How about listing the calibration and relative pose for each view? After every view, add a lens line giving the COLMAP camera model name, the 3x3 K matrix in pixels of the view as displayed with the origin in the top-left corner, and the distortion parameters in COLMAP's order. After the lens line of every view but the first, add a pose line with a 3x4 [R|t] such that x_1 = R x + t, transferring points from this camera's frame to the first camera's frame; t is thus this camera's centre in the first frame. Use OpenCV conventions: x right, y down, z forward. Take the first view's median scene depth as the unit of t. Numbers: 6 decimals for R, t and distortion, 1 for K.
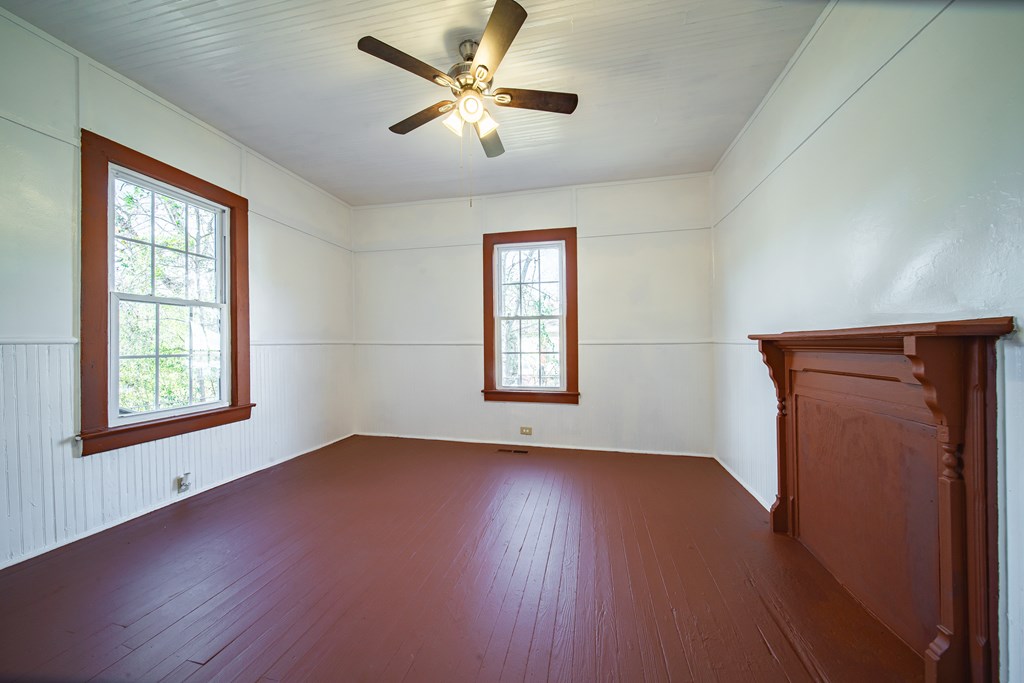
lens RADIAL K [[364.3, 0, 510.6], [0, 364.3, 342.2], [0, 0, 1]] dist [0.000657, -0.000067]
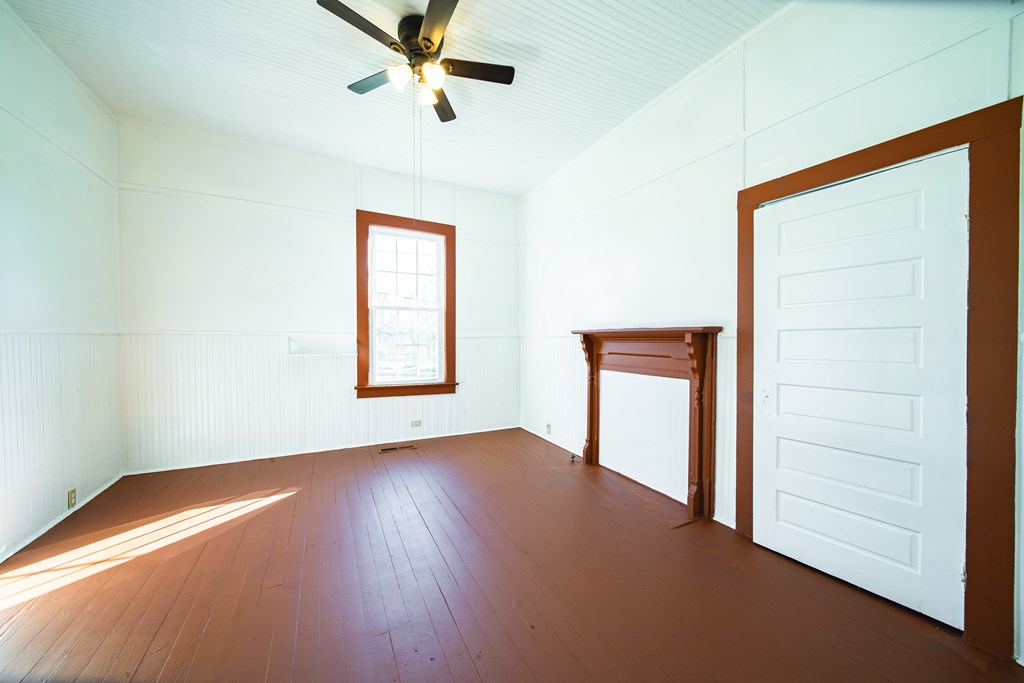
lens RADIAL K [[364.3, 0, 510.6], [0, 364.3, 342.2], [0, 0, 1]] dist [0.000657, -0.000067]
pose [[0.743484, -0.000959, 0.668753, -0.438461], [-0.010533, 0.999858, 0.013144, 0.008440], [-0.668671, -0.016816, 0.743368, 0.105759]]
